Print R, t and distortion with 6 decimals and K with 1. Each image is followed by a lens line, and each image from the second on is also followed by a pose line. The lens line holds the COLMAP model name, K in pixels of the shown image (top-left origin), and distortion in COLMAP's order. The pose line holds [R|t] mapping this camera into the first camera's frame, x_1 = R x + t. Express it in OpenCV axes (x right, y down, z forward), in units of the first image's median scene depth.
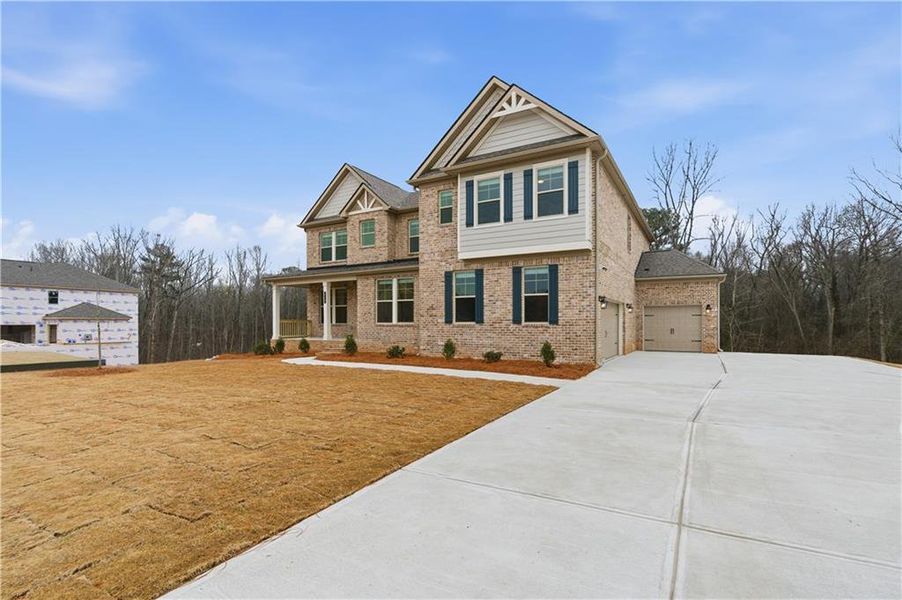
lens RADIAL K [[438.2, 0, 453.1], [0, 438.2, 324.7], [0, 0, 1]] dist [-0.003158, -0.000344]
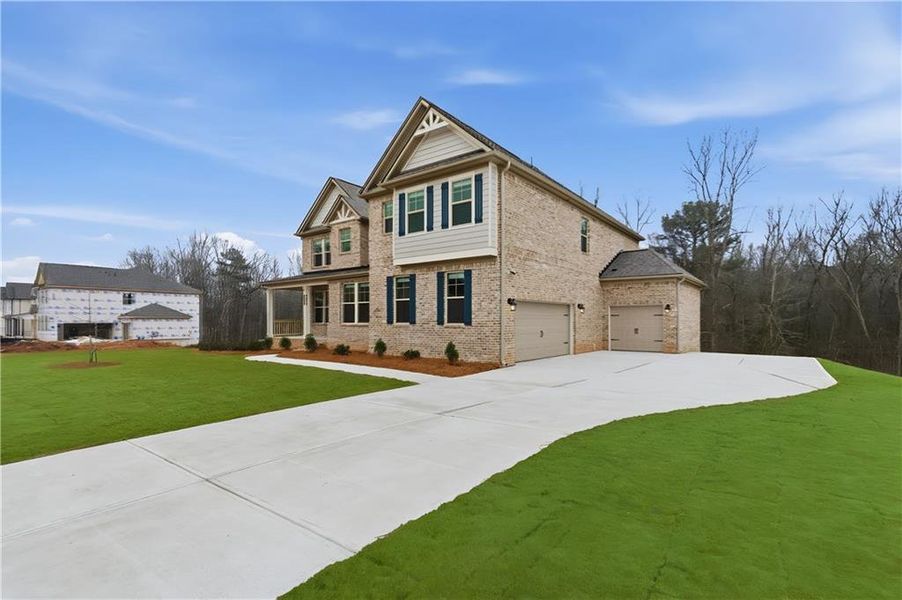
lens RADIAL K [[435.7, 0, 464.1], [0, 435.7, 319.6], [0, 0, 1]] dist [0.001274, 0.000103]
pose [[0.992166, -0.000913, -0.124923, 0.308364], [0.000246, 0.999986, -0.005359, -0.008111], [0.124926, 0.005286, 0.992152, -0.053353]]
